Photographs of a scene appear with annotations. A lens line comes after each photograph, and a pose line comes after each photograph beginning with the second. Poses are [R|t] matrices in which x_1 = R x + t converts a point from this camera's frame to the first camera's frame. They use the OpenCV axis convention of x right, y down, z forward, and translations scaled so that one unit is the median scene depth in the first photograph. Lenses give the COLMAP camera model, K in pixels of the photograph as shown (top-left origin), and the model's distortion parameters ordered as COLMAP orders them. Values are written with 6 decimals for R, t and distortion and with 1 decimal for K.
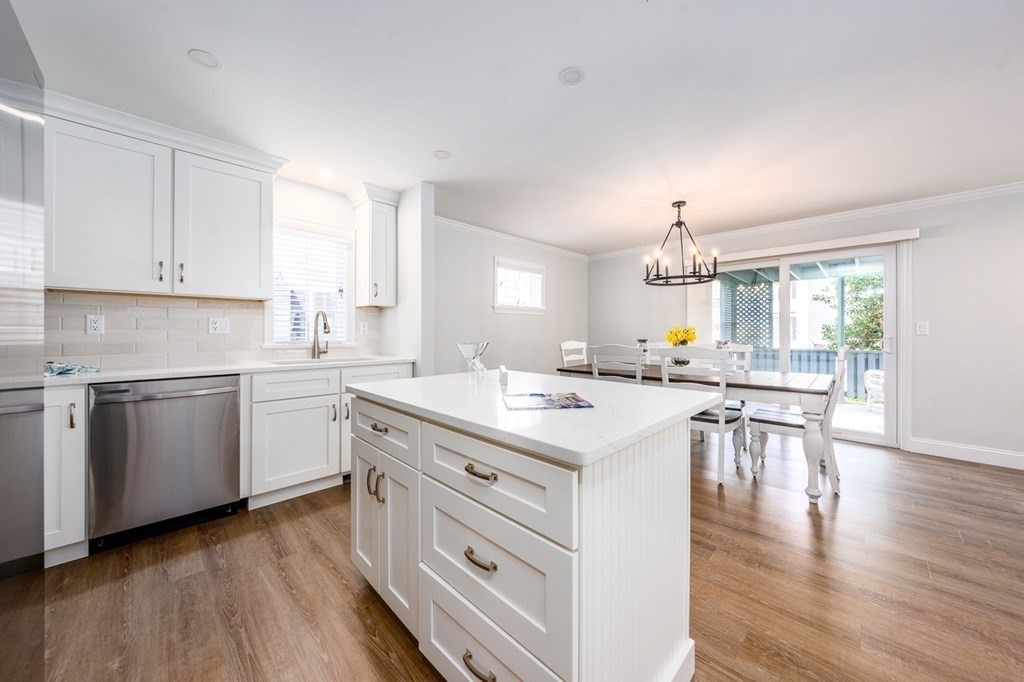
lens RADIAL K [[346.1, 0, 504.2], [0, 346.1, 336.0], [0, 0, 1]] dist [-0.000223, -0.000007]
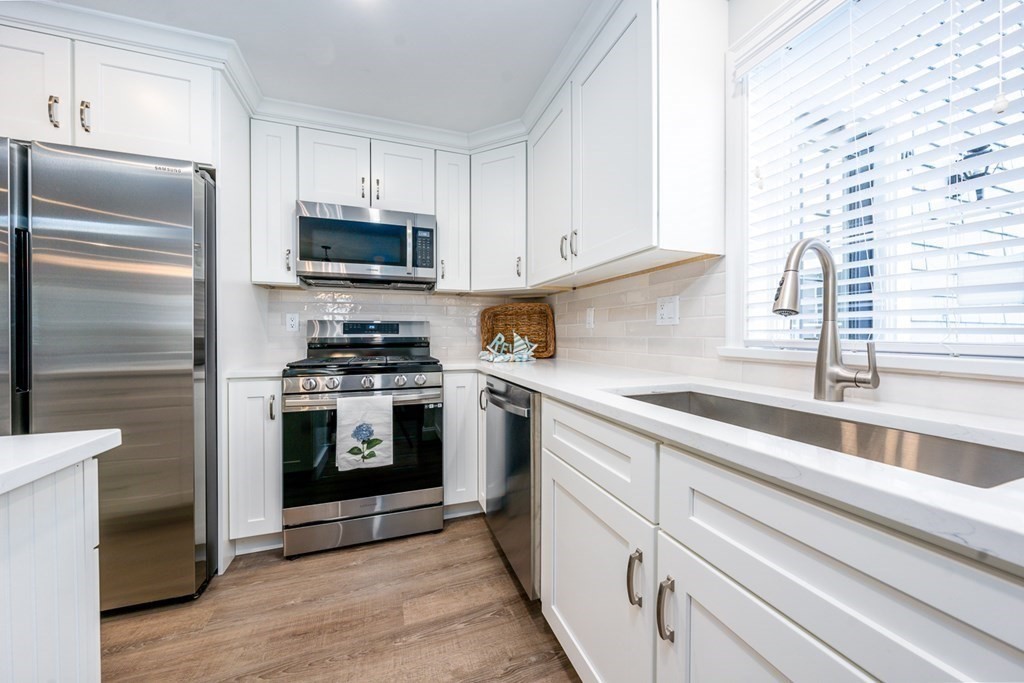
lens RADIAL K [[347.6, 0, 508.9], [0, 347.6, 339.3], [0, 0, 1]] dist [-0.007982, -0.000029]
pose [[-0.409885, 0.008733, -0.912095, -0.176452], [-0.008109, 0.999880, 0.013217, 0.012488], [0.912101, 0.012813, -0.409765, 1.047109]]
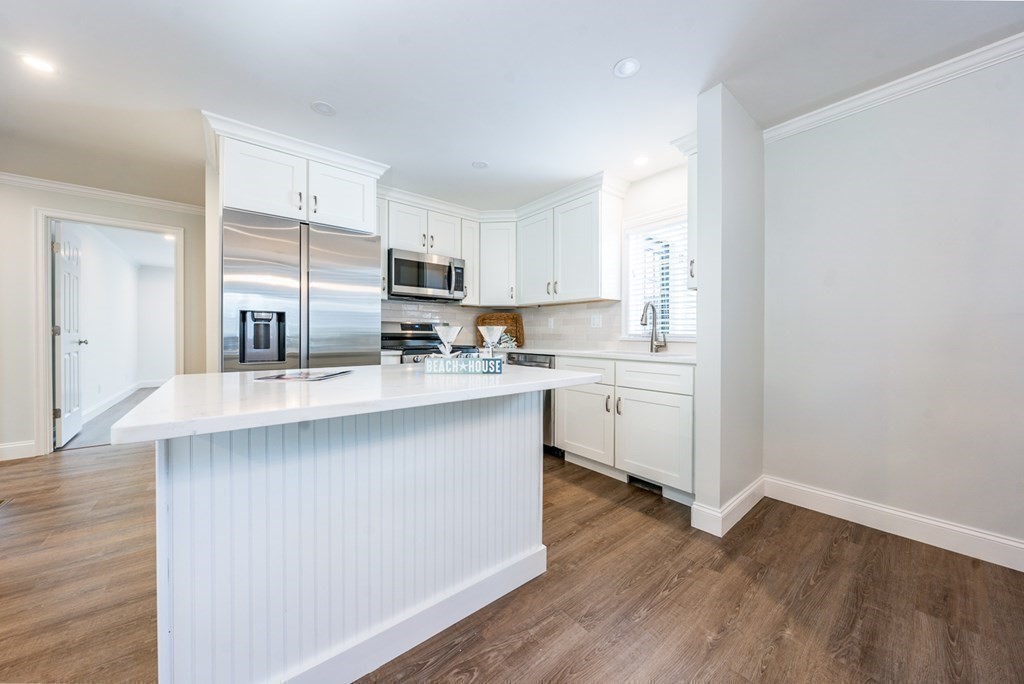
lens RADIAL K [[346.1, 0, 504.2], [0, 346.1, 337.0], [0, 0, 1]] dist [-0.000223, -0.000007]
pose [[-0.088624, 0.004314, -0.996056, 0.554596], [-0.013632, 0.999892, 0.005543, 0.027635], [0.995972, 0.014070, -0.088556, 0.807054]]
